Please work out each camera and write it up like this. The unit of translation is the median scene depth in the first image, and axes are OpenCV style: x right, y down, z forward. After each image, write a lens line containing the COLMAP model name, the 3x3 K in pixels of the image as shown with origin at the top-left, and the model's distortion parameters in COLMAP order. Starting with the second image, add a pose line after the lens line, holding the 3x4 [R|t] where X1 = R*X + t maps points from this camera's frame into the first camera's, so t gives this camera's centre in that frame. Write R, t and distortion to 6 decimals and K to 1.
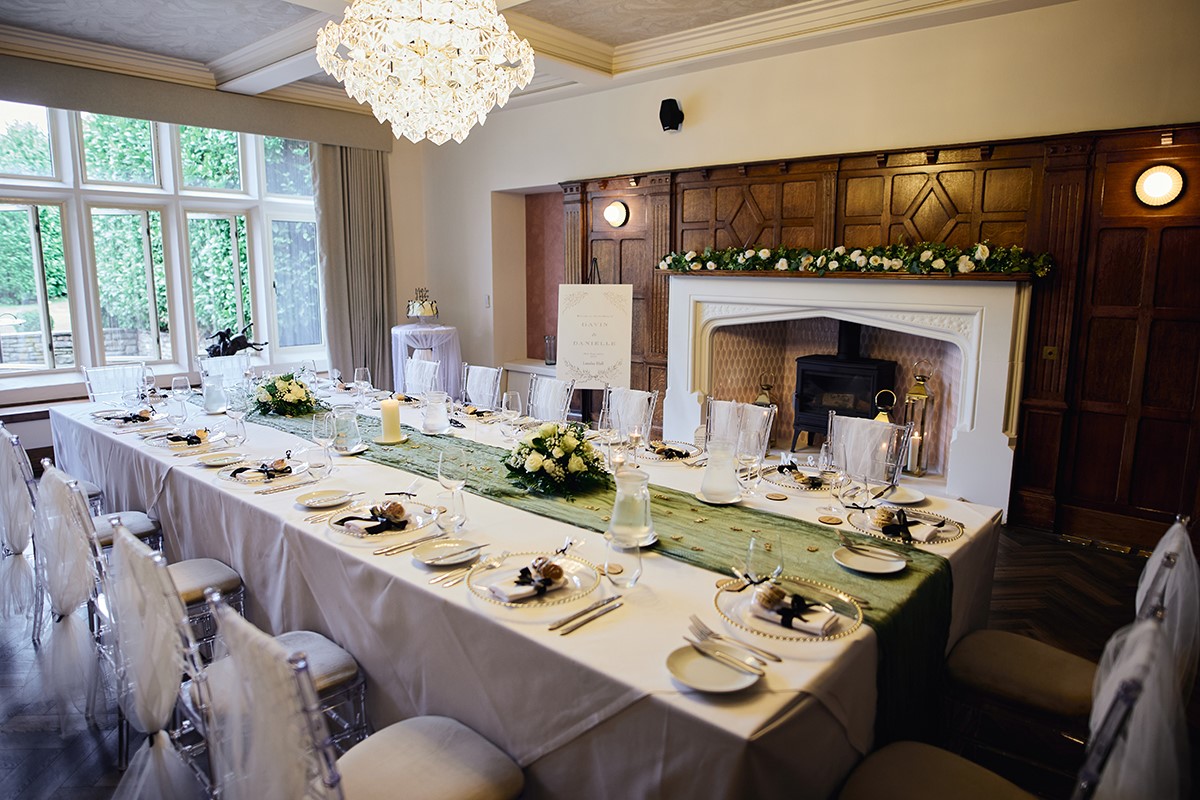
lens RADIAL K [[741.2, 0, 599.0], [0, 741.2, 421.9], [0, 0, 1]] dist [-0.020974, -0.000189]
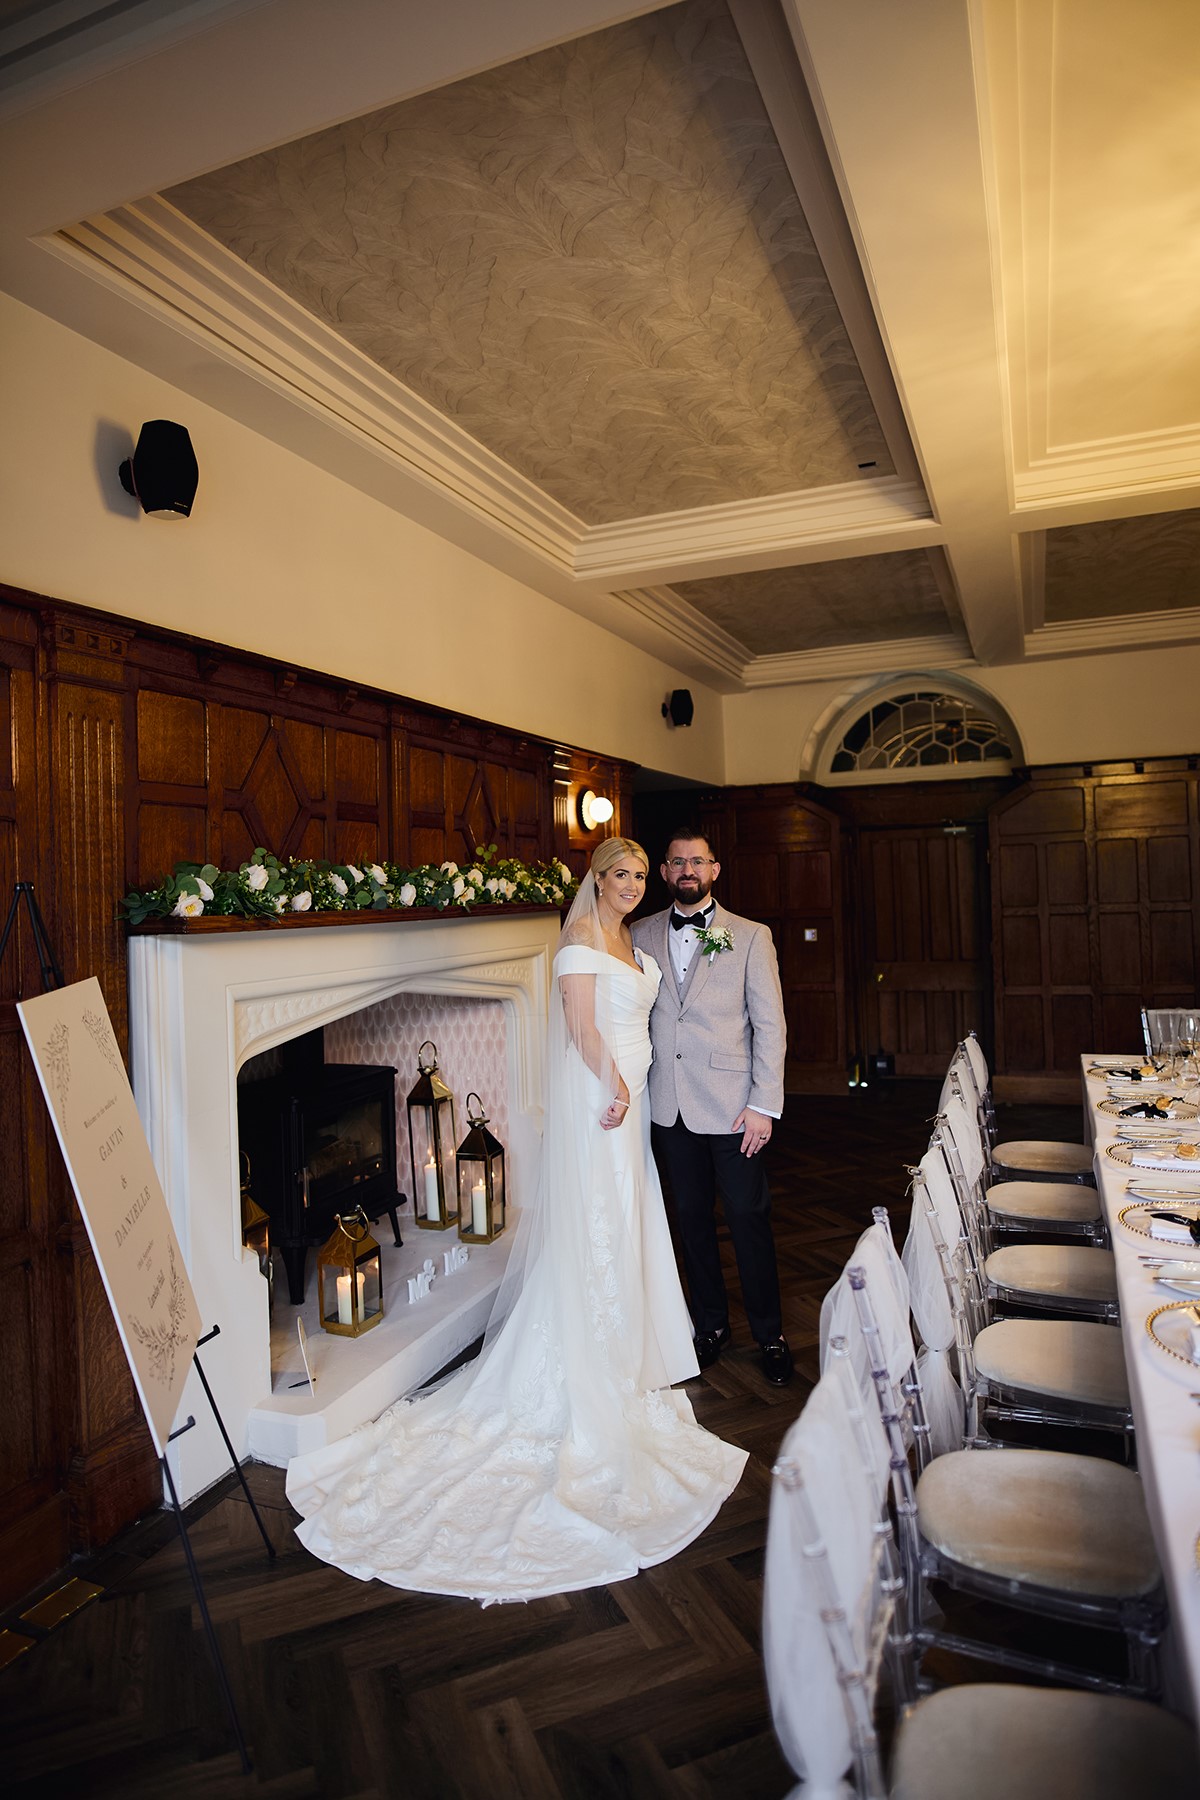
lens RADIAL K [[1131.6, 0, 600.0], [0, 1131.6, 900.0], [0, 0, 1]] dist [-0.018822, -0.002050]
pose [[-0.338423, -0.000399, 0.940994, -0.496884], [0.226024, 0.970690, 0.081700, -0.238916], [-0.913446, 0.240336, -0.328414, 1.116455]]
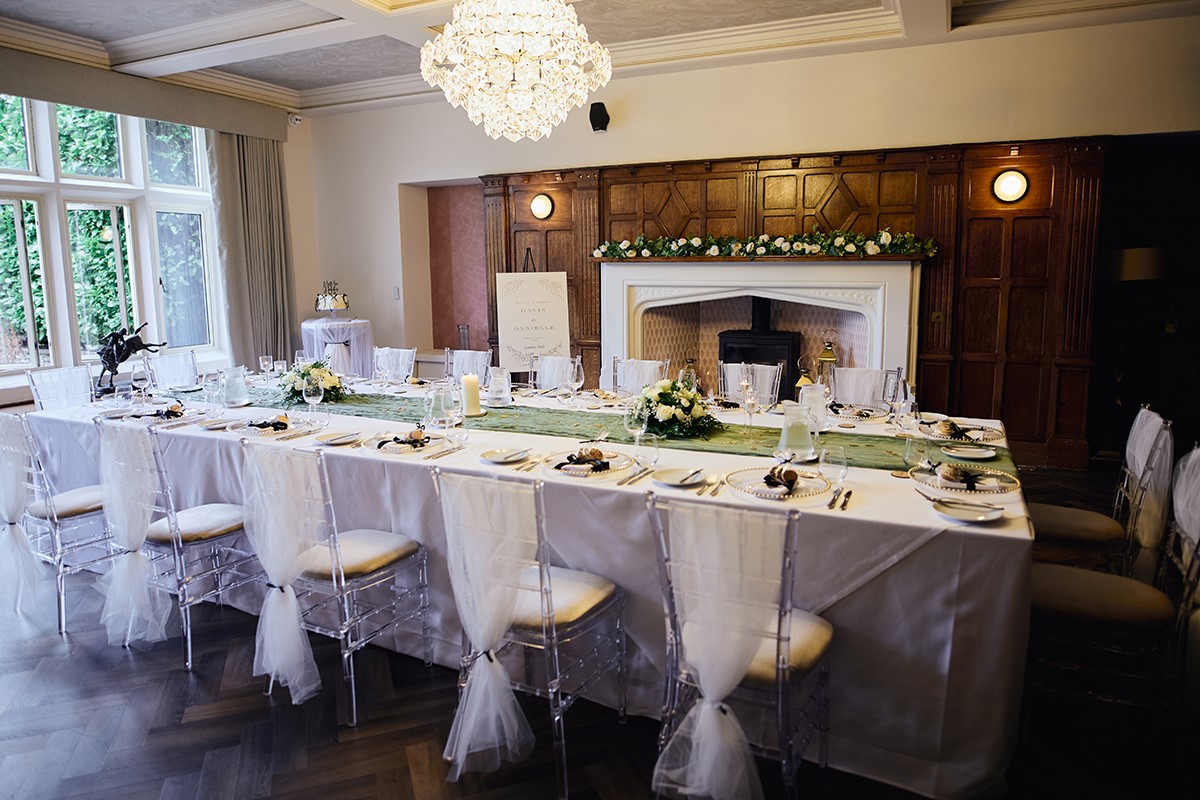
lens RADIAL K [[754.4, 0, 600.0], [0, 754.4, 400.0], [0, 0, 1]] dist [-0.018822, -0.002050]
pose [[0.959428, -0.064299, 0.274524, -0.253682], [0.071260, 0.997338, -0.015447, 0.022740], [-0.272800, 0.034383, 0.961456, -0.064702]]
